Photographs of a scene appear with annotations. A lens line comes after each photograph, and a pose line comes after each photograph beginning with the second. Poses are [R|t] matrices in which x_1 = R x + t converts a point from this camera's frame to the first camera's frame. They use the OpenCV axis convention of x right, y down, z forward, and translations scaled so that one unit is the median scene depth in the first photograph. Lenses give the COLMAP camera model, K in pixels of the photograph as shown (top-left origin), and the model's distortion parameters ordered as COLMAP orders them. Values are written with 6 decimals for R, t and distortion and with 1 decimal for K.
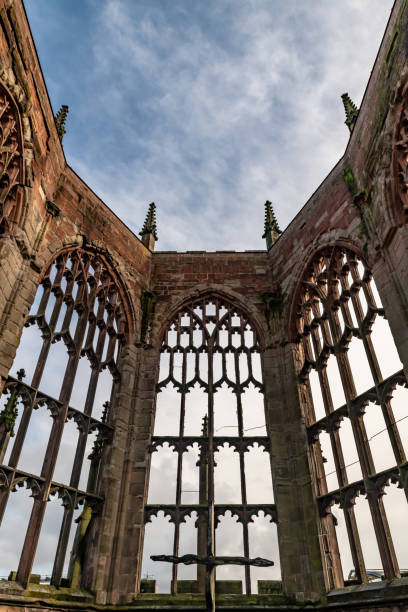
lens RADIAL K [[398.6, 0, 203.6], [0, 398.6, 340.6], [0, 0, 1]] dist [0.004230, -0.000466]
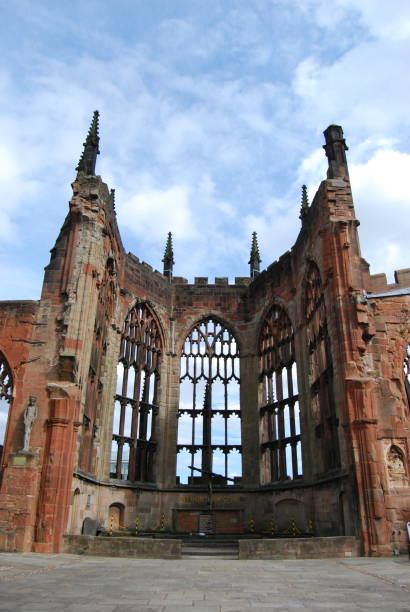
lens RADIAL K [[416.7, 0, 199.3], [0, 416.7, 326.2], [0, 0, 1]] dist [-0.072877, 0.000716]
pose [[0.999943, 0.009841, -0.004087, -0.024150], [-0.008684, 0.974851, 0.222689, -0.513953], [0.006176, -0.222641, 0.974881, -0.725955]]
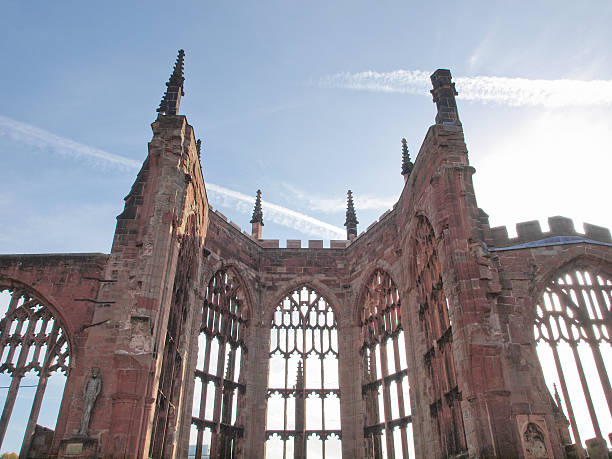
lens RADIAL K [[447.4, 0, 304.2], [0, 447.4, 262.0], [0, 0, 1]] dist [-0.089919, 0.084394]
pose [[0.999267, 0.012624, 0.036149, -0.048453], [-0.017176, 0.991557, 0.128529, -0.453164], [-0.034221, -0.129055, 0.991047, -0.655137]]
